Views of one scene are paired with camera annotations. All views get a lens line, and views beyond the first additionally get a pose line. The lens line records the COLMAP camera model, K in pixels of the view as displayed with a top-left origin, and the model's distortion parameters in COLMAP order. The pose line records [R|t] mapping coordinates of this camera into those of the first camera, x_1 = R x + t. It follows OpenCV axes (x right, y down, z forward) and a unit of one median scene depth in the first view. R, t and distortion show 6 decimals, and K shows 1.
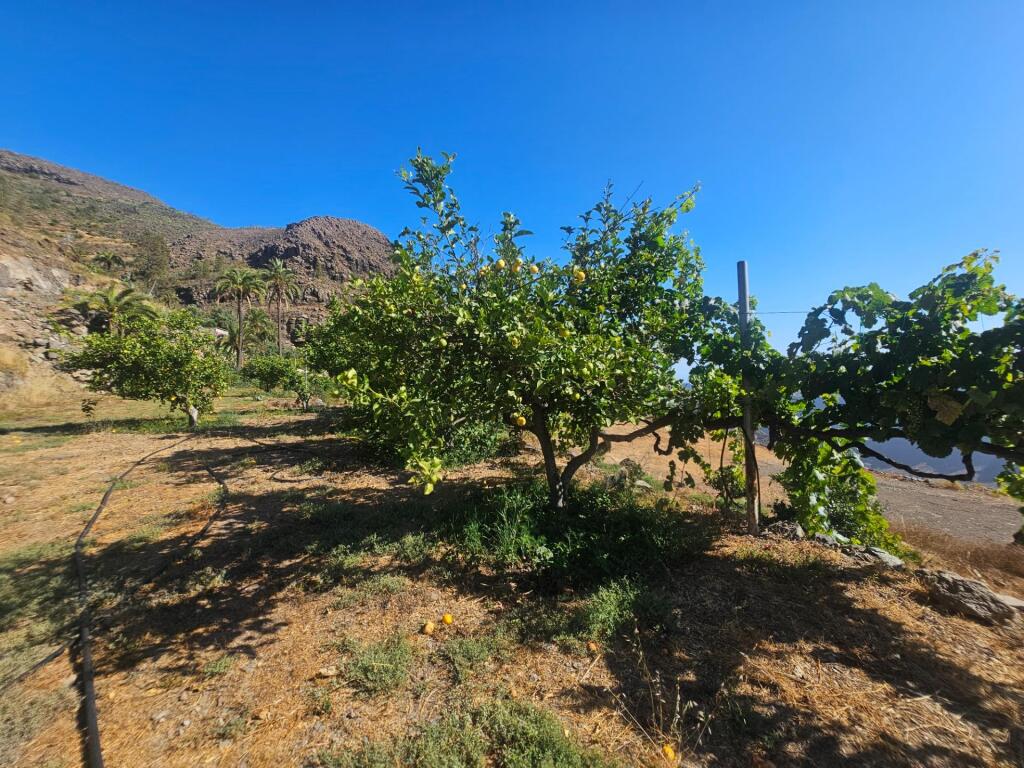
lens RADIAL K [[412.9, 0, 511.5], [0, 412.9, 382.8], [0, 0, 1]] dist [-0.006257, 0.000362]
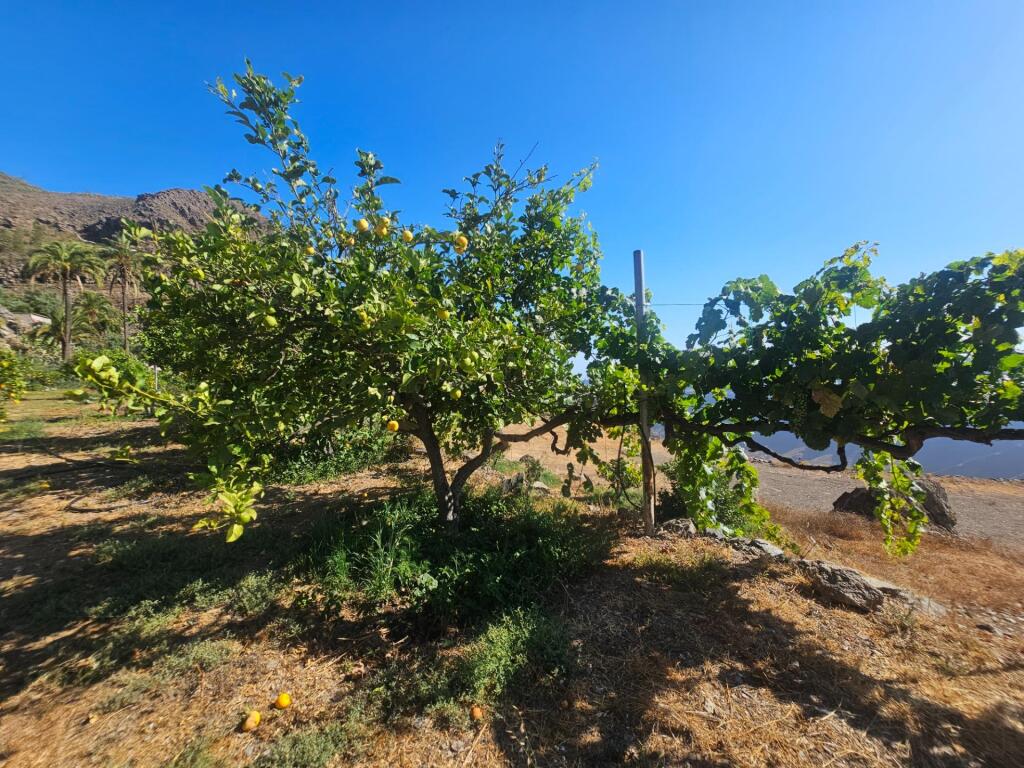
lens RADIAL K [[412.9, 0, 511.3], [0, 412.9, 385.3], [0, 0, 1]] dist [-0.006257, 0.000362]
pose [[0.972400, -0.007286, 0.233206, 0.058440], [0.004618, 0.999918, 0.011984, 0.006034], [-0.233274, -0.010576, 0.972354, 0.165254]]
